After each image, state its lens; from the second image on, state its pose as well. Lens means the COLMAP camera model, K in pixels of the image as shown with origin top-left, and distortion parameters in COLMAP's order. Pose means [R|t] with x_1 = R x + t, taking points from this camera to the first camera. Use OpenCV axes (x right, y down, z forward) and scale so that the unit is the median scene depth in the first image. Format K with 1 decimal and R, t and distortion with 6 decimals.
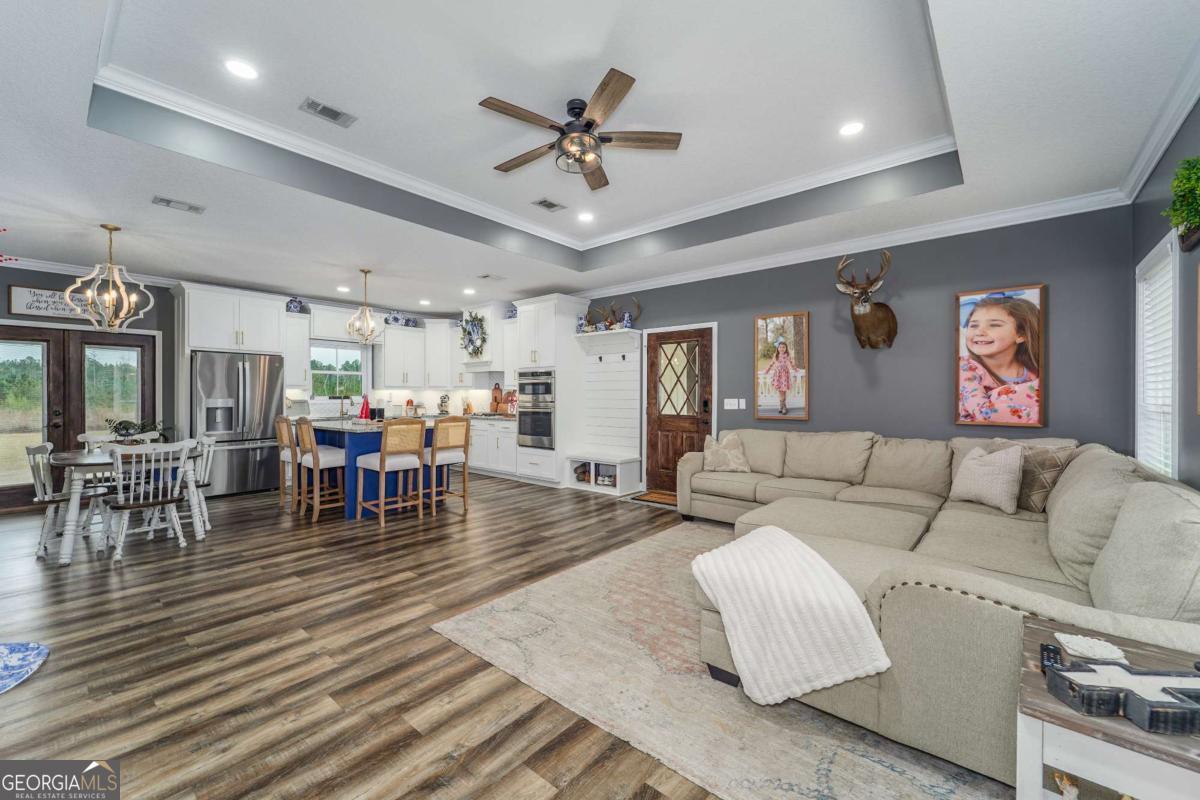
lens RADIAL K [[477.0, 0, 596.1], [0, 477.0, 395.4], [0, 0, 1]] dist [0.013203, -0.004001]
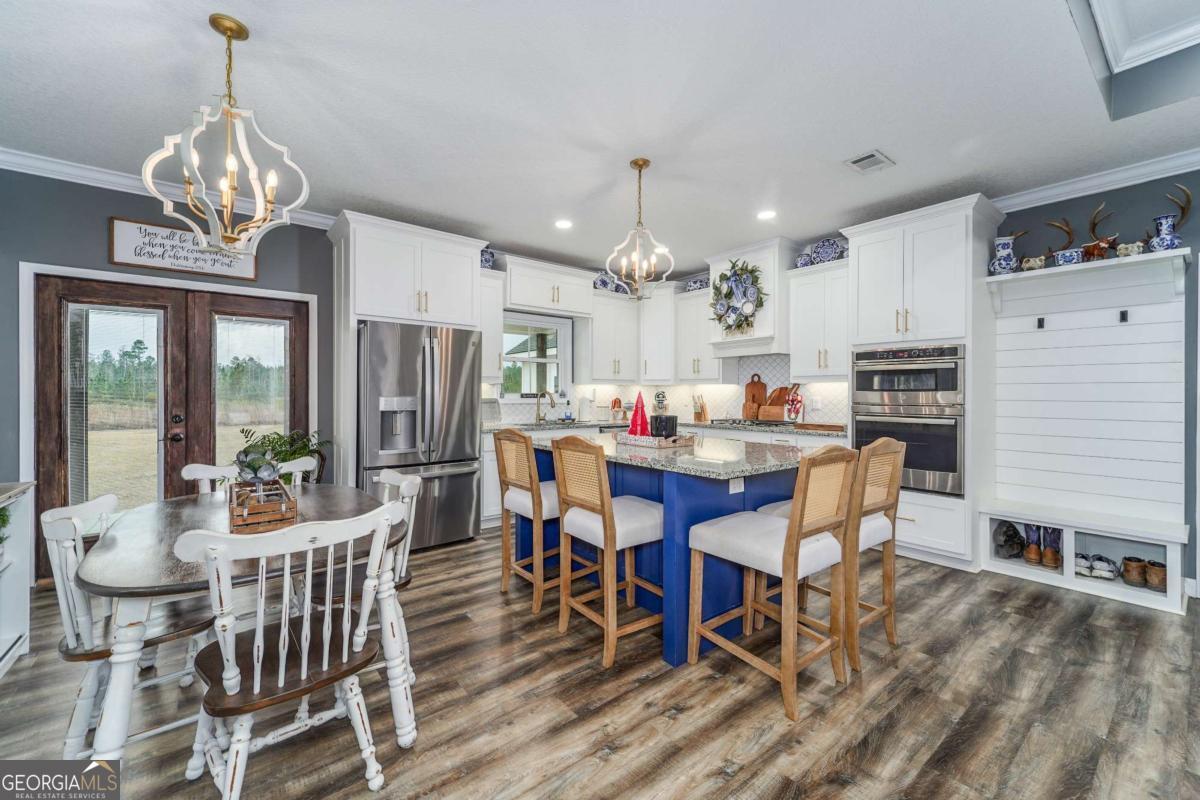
lens RADIAL K [[477.0, 0, 594.9], [0, 477.0, 393.3], [0, 0, 1]] dist [0.013203, -0.004001]
pose [[0.980905, 0.001386, -0.194484, -0.417083], [-0.001382, 0.999999, 0.000157, 0.001082], [0.194484, 0.000115, 0.980906, 0.447491]]
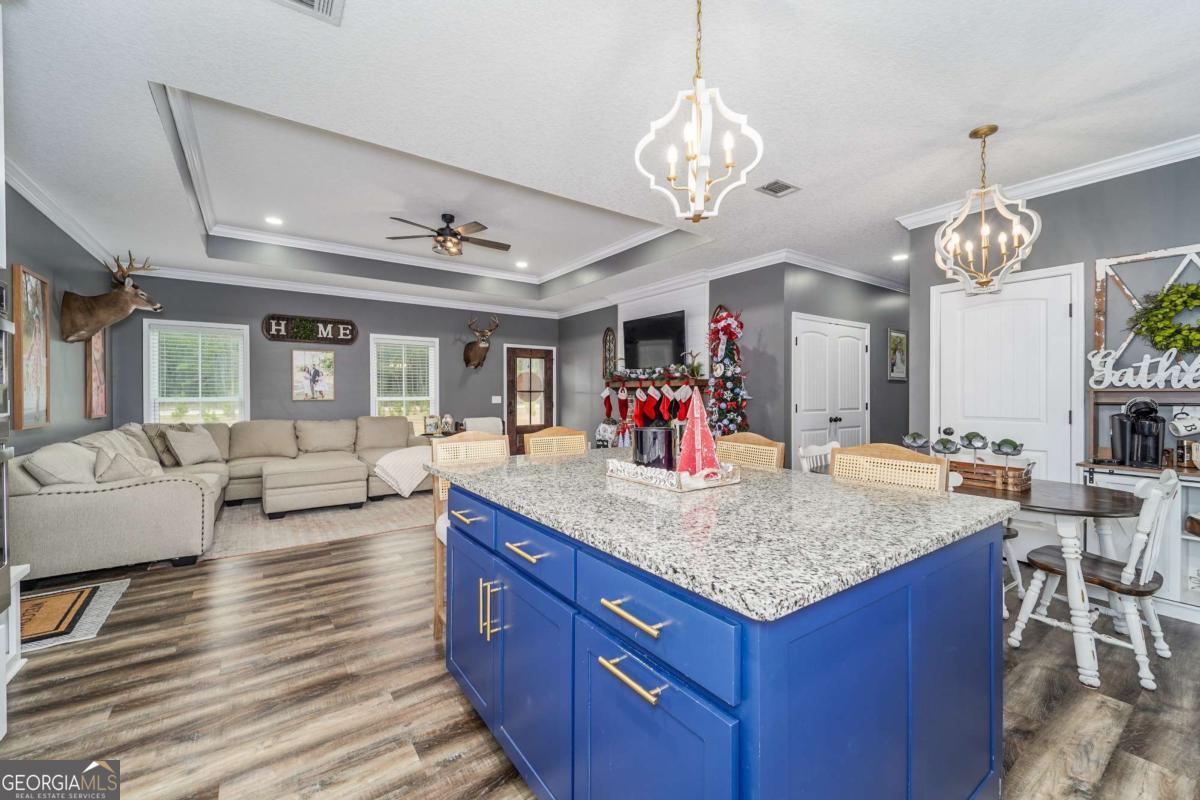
lens RADIAL K [[477.0, 0, 596.0], [0, 477.0, 396.0], [0, 0, 1]] dist [0.013203, -0.004001]
pose [[-0.968959, -0.000560, 0.247219, -0.484401], [0.000237, 0.999995, 0.003195, 0.001725], [-0.247220, 0.003154, -0.968954, 1.273342]]
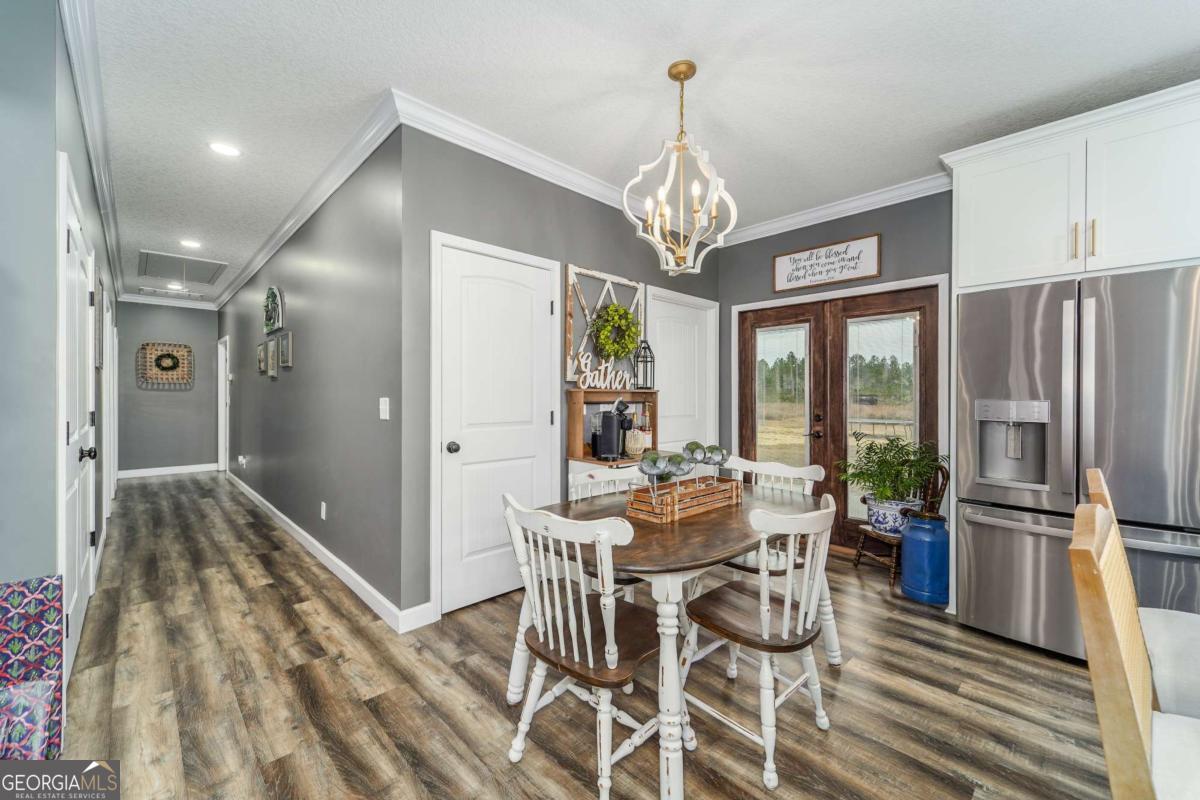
lens RADIAL K [[477.0, 0, 594.6], [0, 477.0, 394.0], [0, 0, 1]] dist [0.013203, -0.004001]
pose [[-0.096560, -0.004228, -0.995318, -0.349998], [-0.001770, 0.999990, -0.004076, 0.003401], [0.995326, 0.001368, -0.096566, 0.692669]]
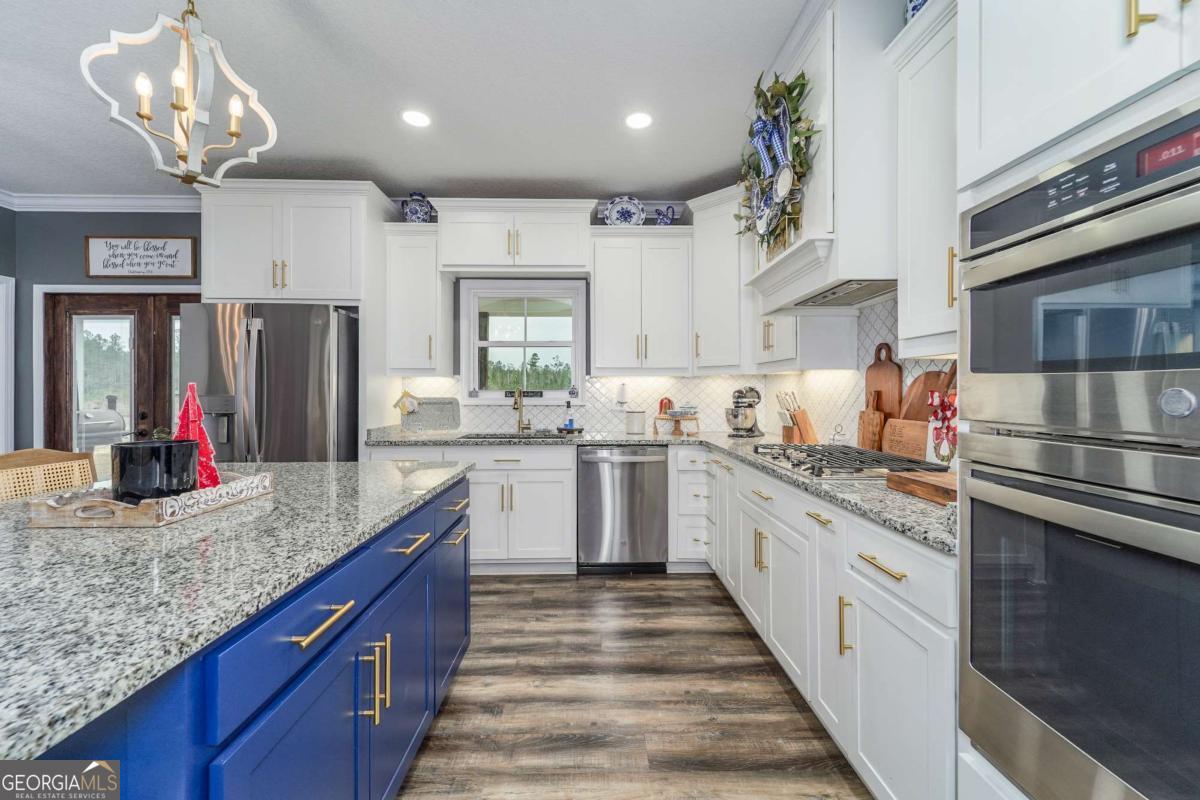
lens RADIAL K [[477.0, 0, 602.0], [0, 477.0, 391.0], [0, 0, 1]] dist [0.013203, -0.004001]
pose [[0.664312, -0.001994, -0.747452, -0.151368], [0.001933, 0.999998, -0.000950, 0.002836], [0.747453, -0.000814, 0.664315, 0.974459]]
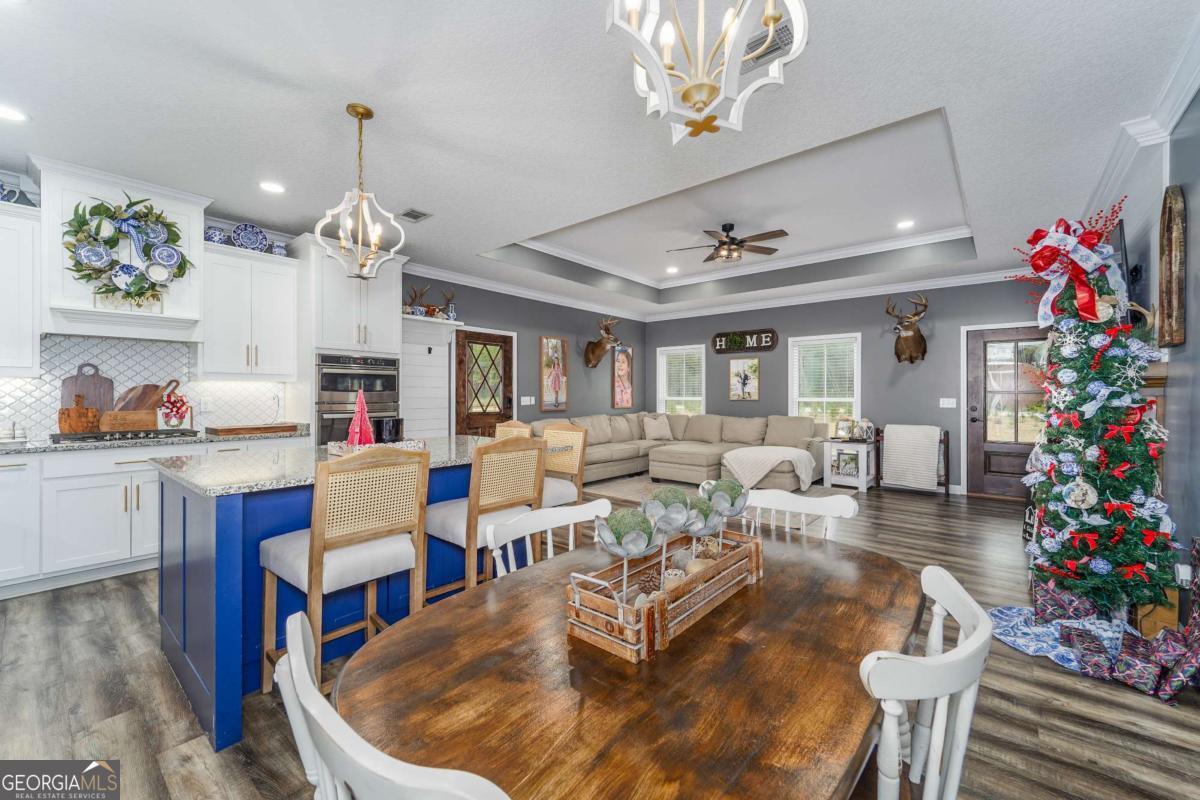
lens RADIAL K [[477.0, 0, 596.4], [0, 477.0, 393.3], [0, 0, 1]] dist [0.013203, -0.004001]
pose [[-0.004126, 0.003331, 0.999986, -0.906774], [-0.002901, 0.999990, -0.003343, 0.001775], [-0.999987, -0.002915, -0.004116, 0.766188]]
